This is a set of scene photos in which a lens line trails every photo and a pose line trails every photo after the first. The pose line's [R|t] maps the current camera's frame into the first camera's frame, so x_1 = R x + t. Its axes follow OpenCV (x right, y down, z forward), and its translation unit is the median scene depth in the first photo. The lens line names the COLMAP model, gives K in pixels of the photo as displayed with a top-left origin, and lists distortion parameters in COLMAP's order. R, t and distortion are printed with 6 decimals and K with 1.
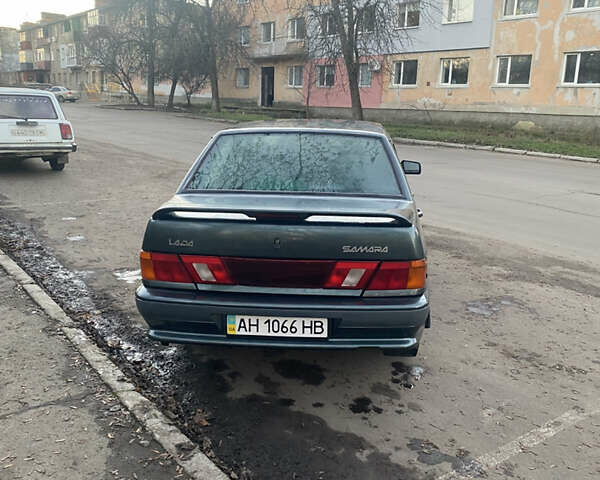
lens RADIAL K [[605.9, 0, 301.7], [0, 605.9, 238.5], [0, 0, 1]] dist [0.096094, -0.182897]
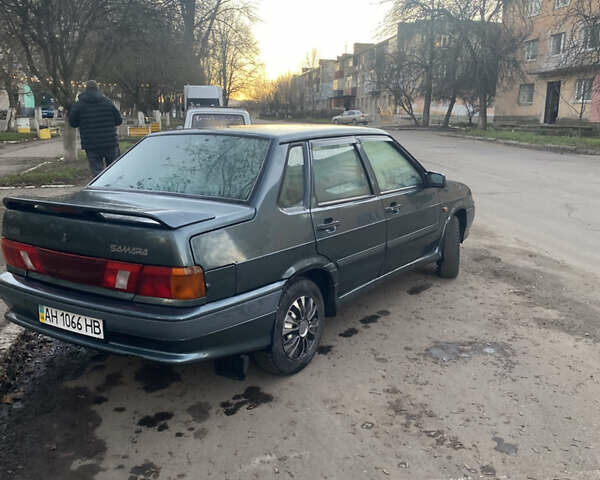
lens RADIAL K [[605.9, 0, 301.7], [0, 605.9, 238.5], [0, 0, 1]] dist [0.096094, -0.182897]
pose [[0.878968, 0.074823, -0.470975, 0.227854], [-0.090837, 0.995801, -0.011325, -0.004227], [0.468150, 0.052736, 0.882074, 0.083290]]
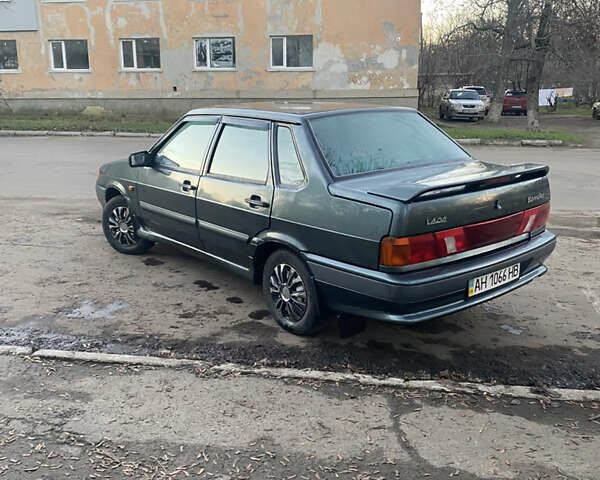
lens RADIAL K [[605.9, 0, 301.7], [0, 605.9, 238.5], [0, 0, 1]] dist [0.096094, -0.182897]
pose [[0.707460, -0.194991, 0.679322, -0.313549], [0.180361, 0.979172, 0.093228, -0.029445], [-0.683352, 0.056568, 0.727894, 0.124257]]
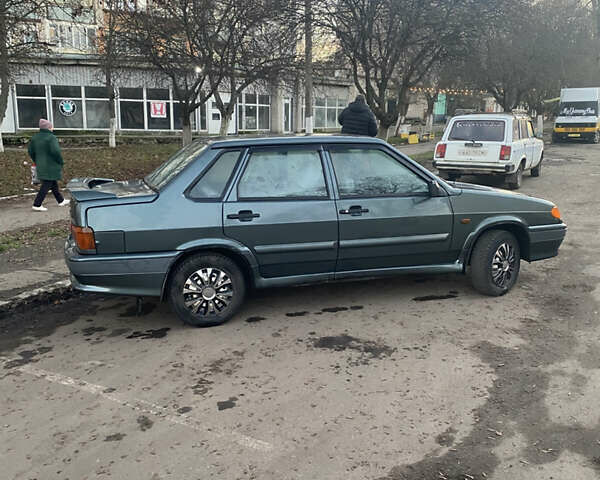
lens RADIAL K [[605.9, 0, 301.7], [0, 605.9, 238.5], [0, 0, 1]] dist [0.096094, -0.182897]
pose [[0.382870, 0.150891, -0.911396, 0.489229], [-0.193512, 0.977782, 0.080590, -0.044476], [0.903307, 0.145511, 0.403562, 0.264695]]
